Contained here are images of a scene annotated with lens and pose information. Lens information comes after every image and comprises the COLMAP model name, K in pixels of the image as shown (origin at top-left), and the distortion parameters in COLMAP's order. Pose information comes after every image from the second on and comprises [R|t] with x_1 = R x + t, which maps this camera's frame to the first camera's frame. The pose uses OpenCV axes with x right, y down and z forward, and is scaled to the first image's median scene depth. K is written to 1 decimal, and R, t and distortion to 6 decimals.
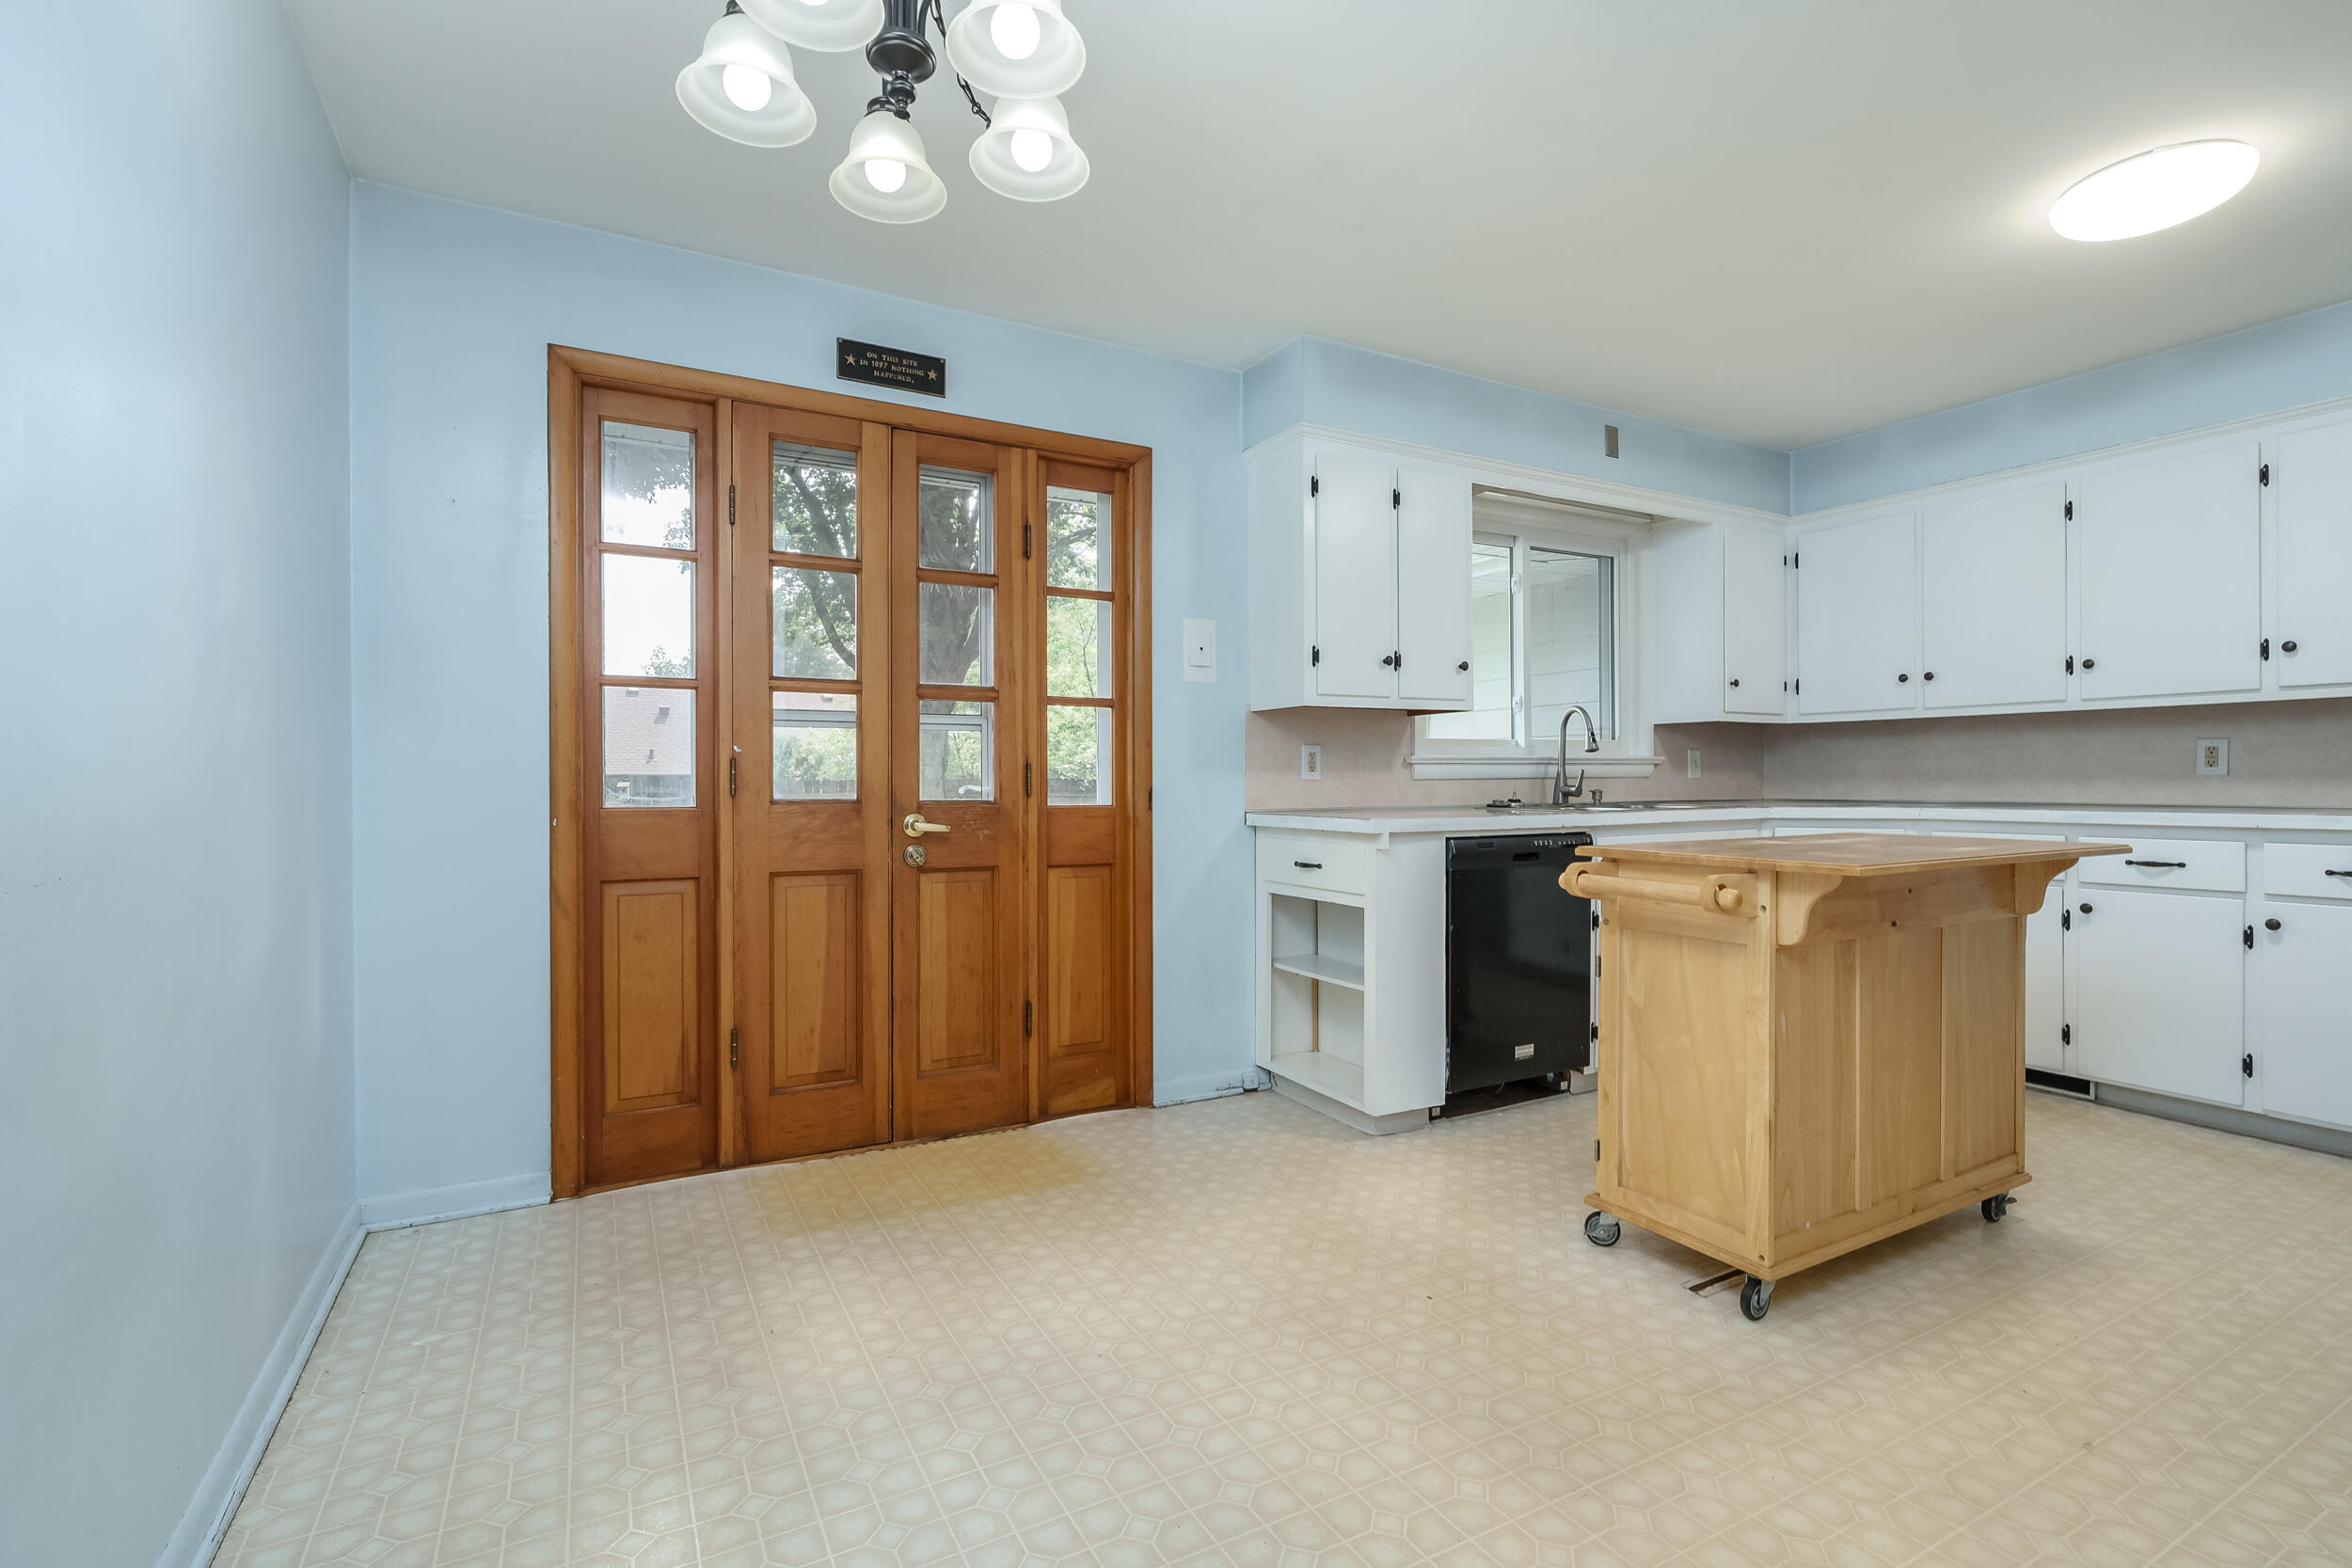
lens RADIAL K [[1088.6, 0, 1174.4], [0, 1088.6, 782.1], [0, 0, 1]] dist [-0.004004, 0.001068]
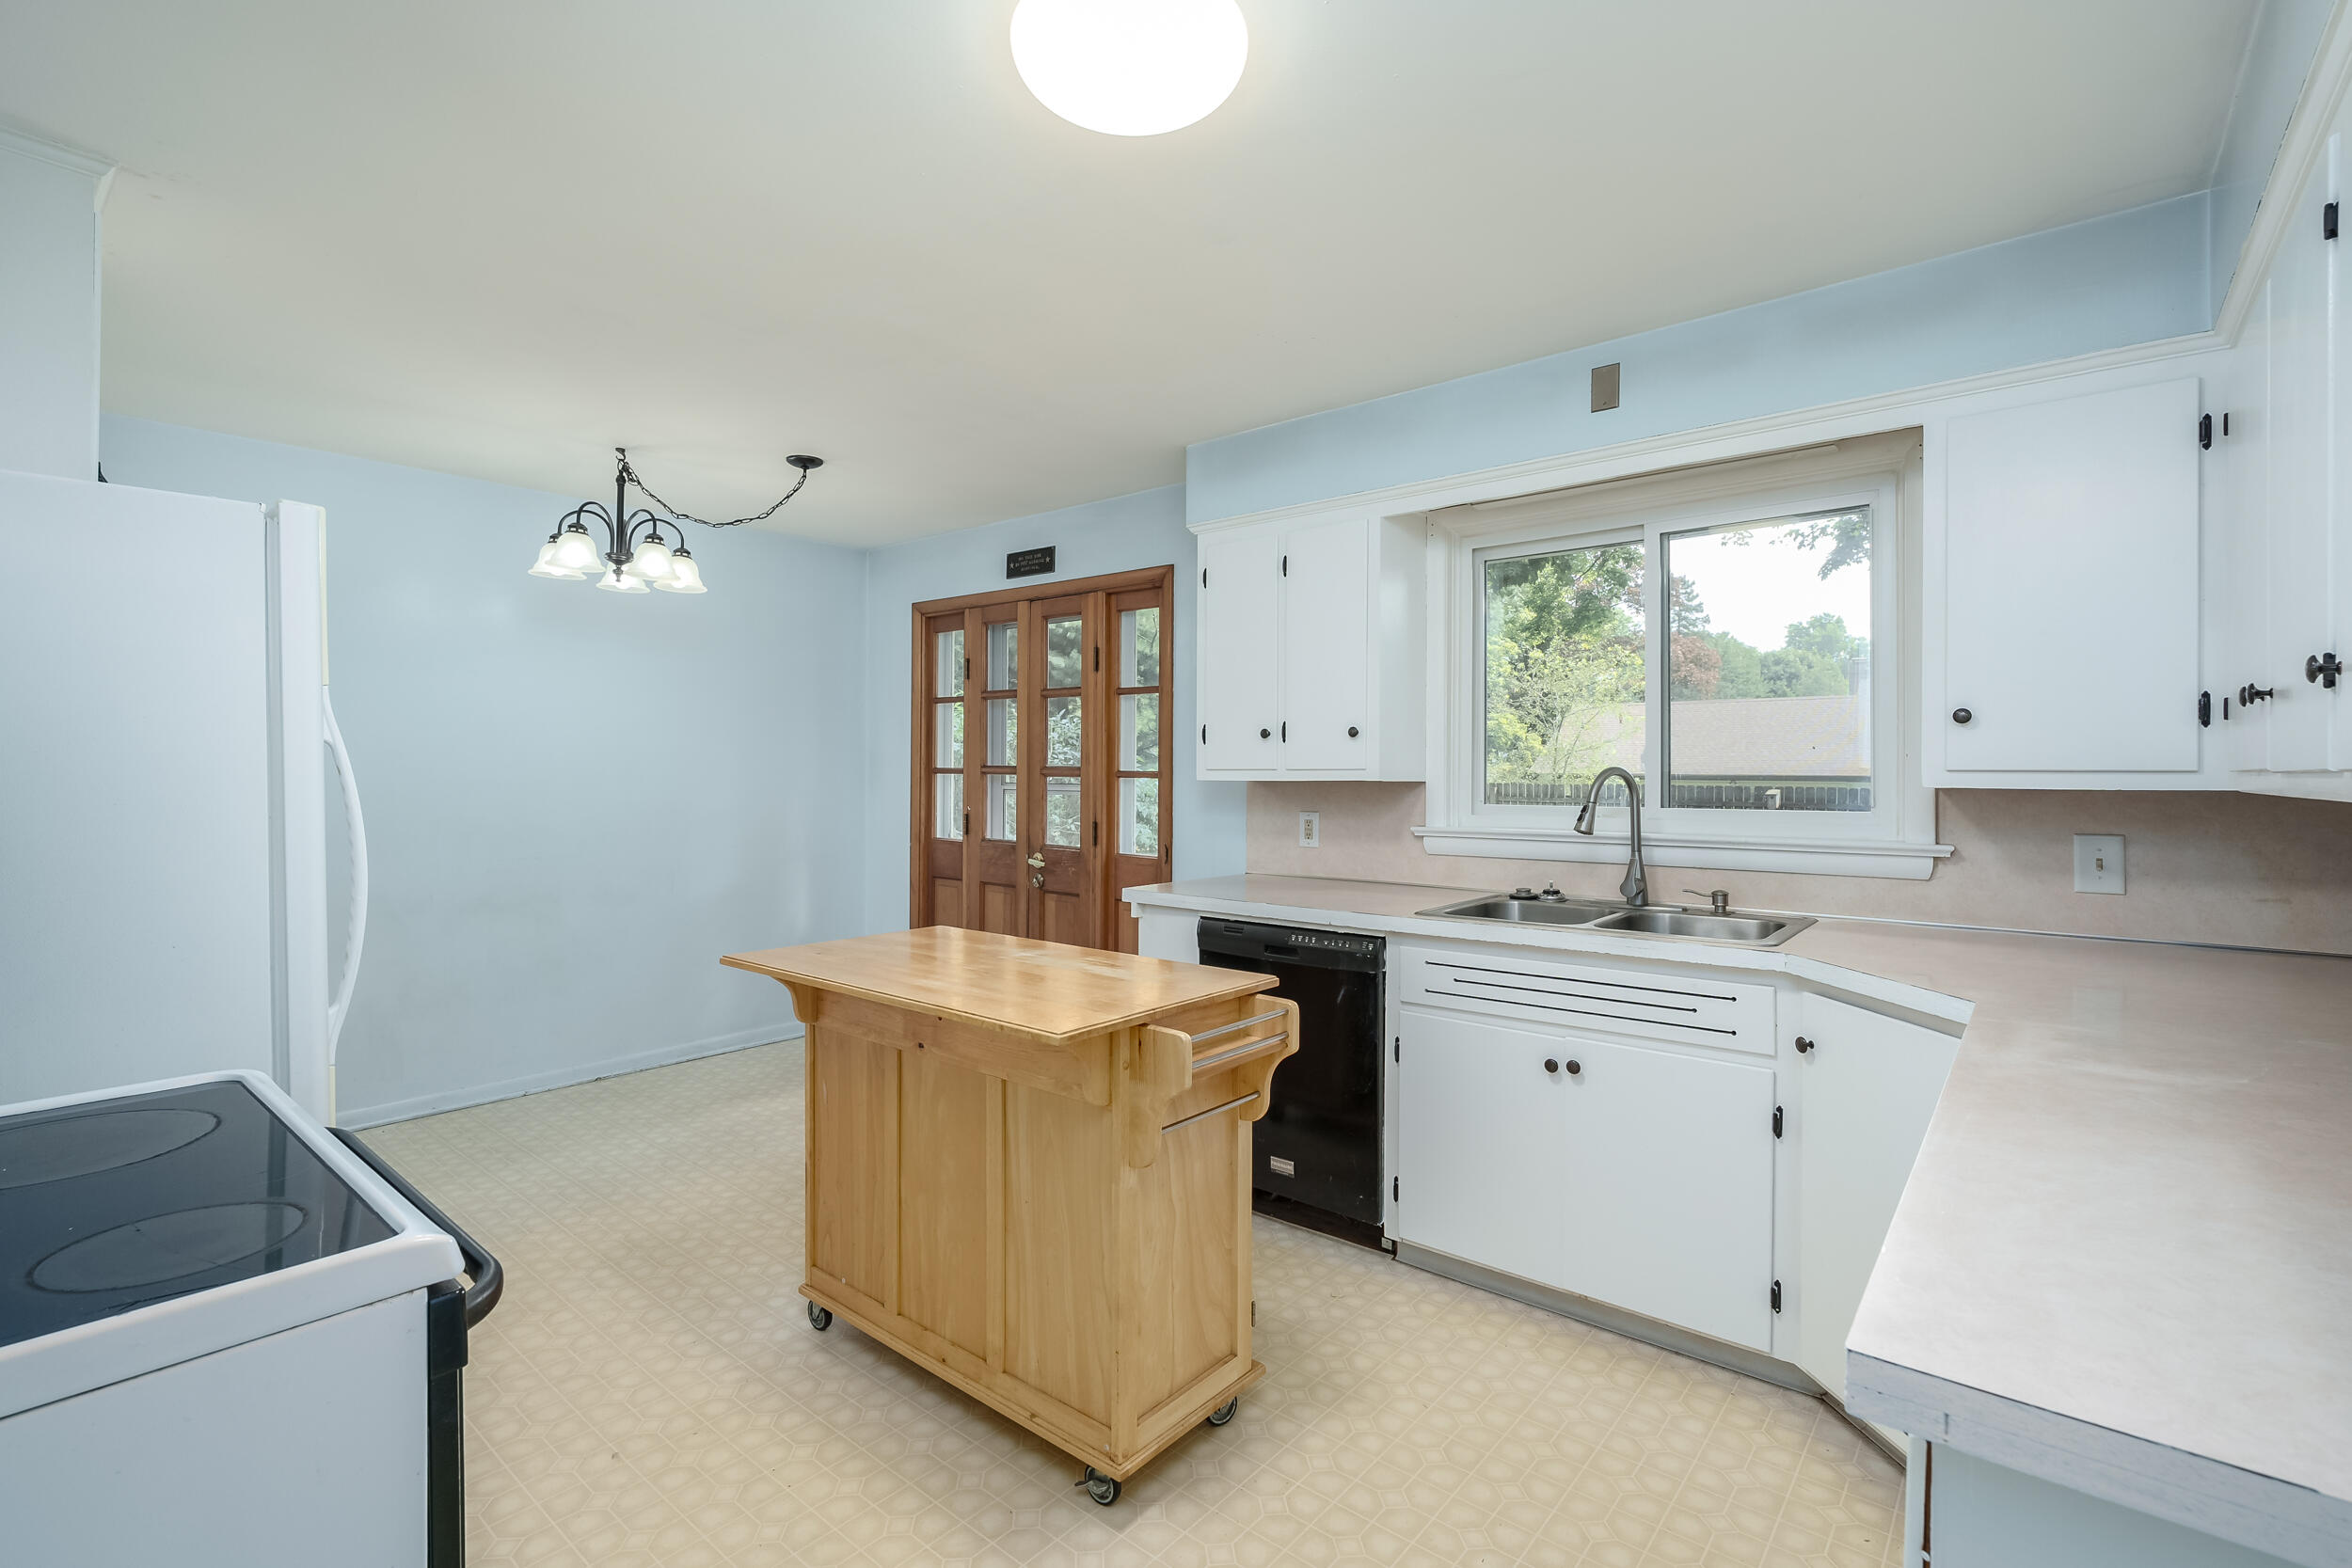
lens RADIAL K [[1088.6, 0, 1176.2], [0, 1088.6, 771.5], [0, 0, 1]] dist [-0.004004, 0.001068]
pose [[0.339748, 0.007136, -0.940490, 1.590353], [-0.003494, 0.999974, 0.006325, -0.120355], [0.940510, 0.001137, 0.339764, 0.846247]]
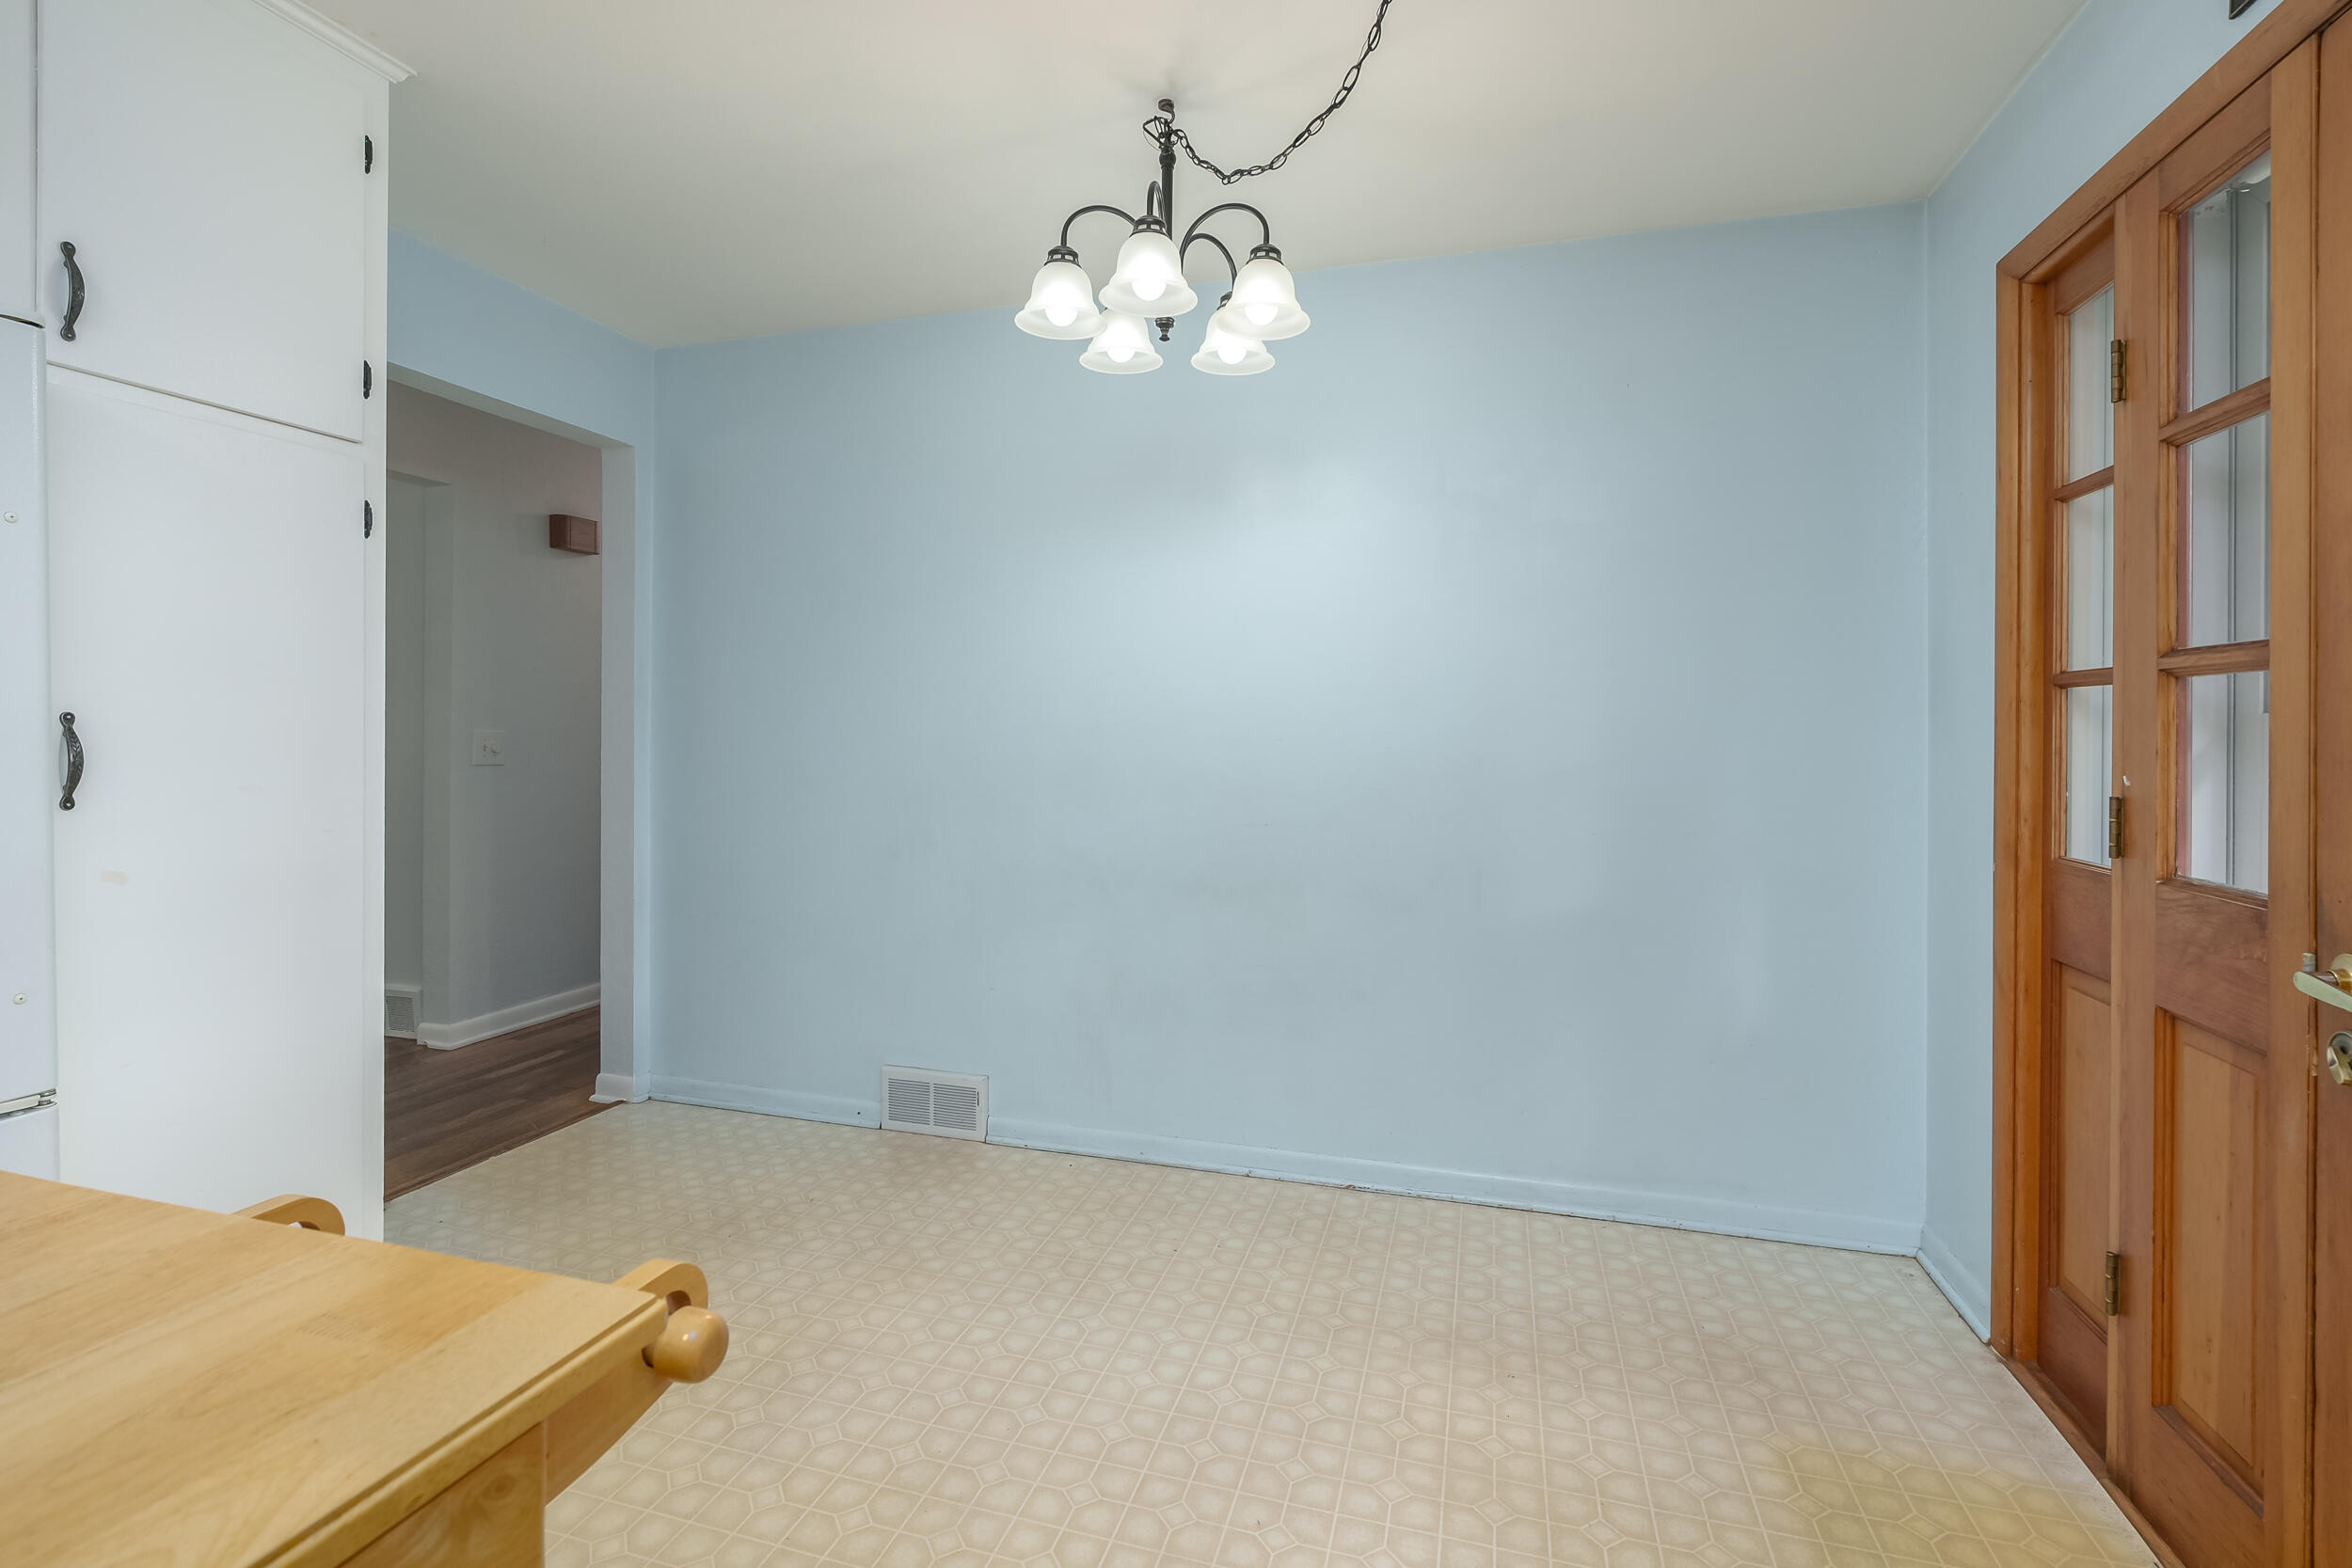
lens RADIAL K [[1088.6, 0, 1154.9], [0, 1088.6, 729.5], [0, 0, 1]] dist [-0.004004, 0.001068]
pose [[-0.728951, -0.006078, -0.684539, 0.455893], [-0.005887, 0.999979, -0.002610, -0.064123], [0.684541, 0.002127, -0.728971, 1.255402]]
